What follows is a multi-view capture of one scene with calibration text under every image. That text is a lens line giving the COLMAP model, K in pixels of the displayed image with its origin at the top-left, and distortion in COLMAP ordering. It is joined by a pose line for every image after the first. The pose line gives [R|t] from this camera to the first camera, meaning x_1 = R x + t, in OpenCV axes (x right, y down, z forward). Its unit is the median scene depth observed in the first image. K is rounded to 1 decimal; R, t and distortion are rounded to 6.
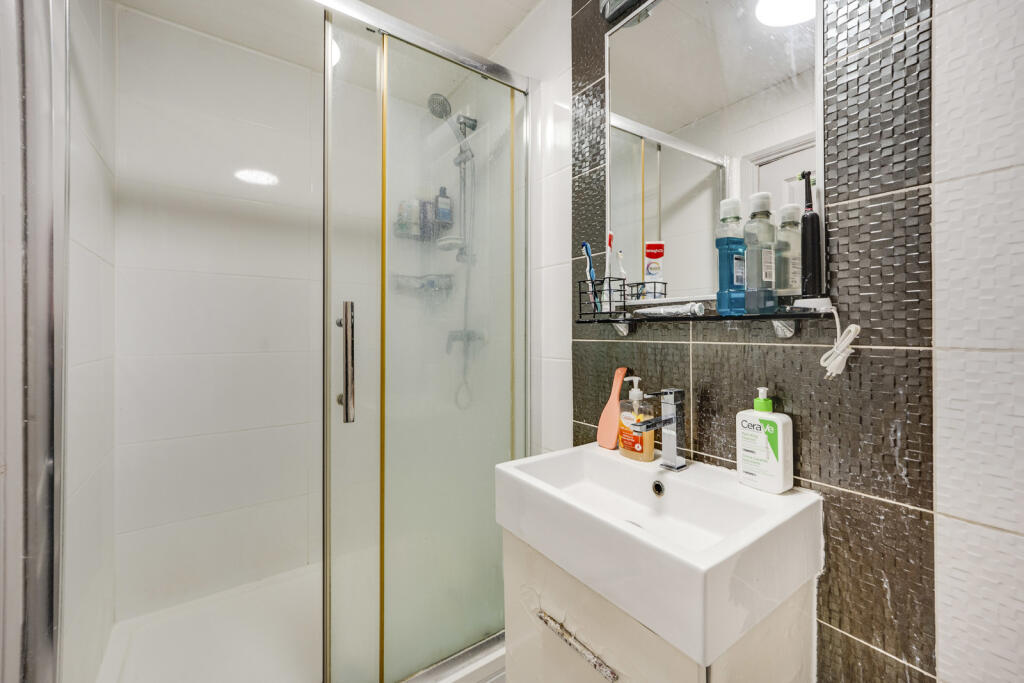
lens RADIAL K [[411.6, 0, 513.7], [0, 411.6, 331.6], [0, 0, 1]] dist [-0.010739, 0.001668]
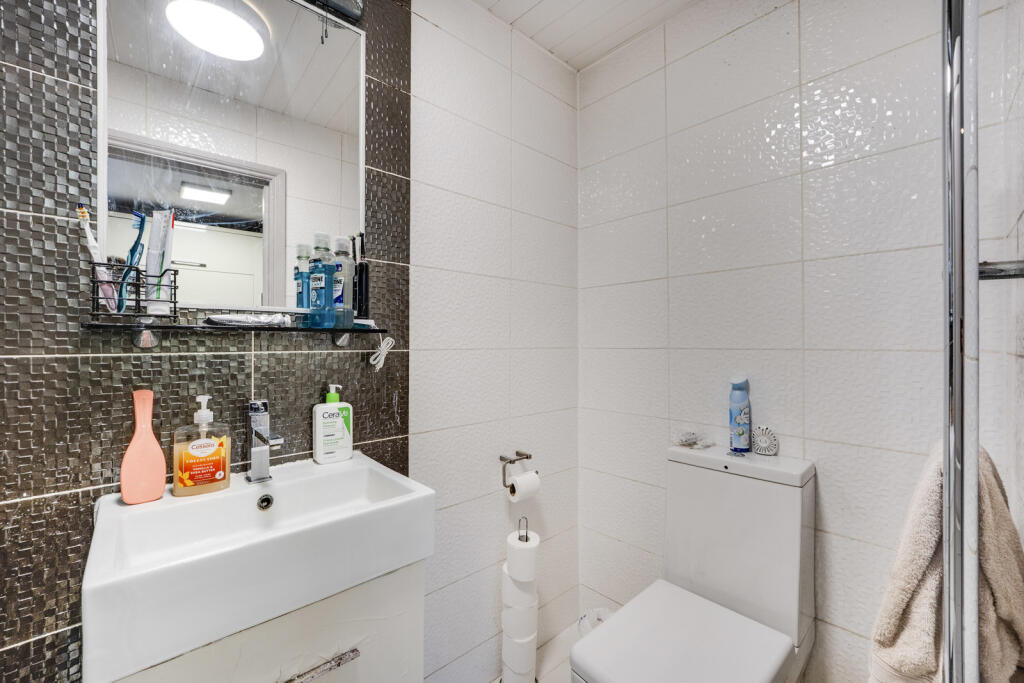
lens RADIAL K [[411.6, 0, 513.6], [0, 411.6, 341.6], [0, 0, 1]] dist [-0.010739, 0.001668]
pose [[-0.123513, -0.002055, 0.992341, -0.760089], [0.000516, 0.999998, 0.002135, -0.002382], [-0.992343, 0.000776, -0.123511, 0.591491]]
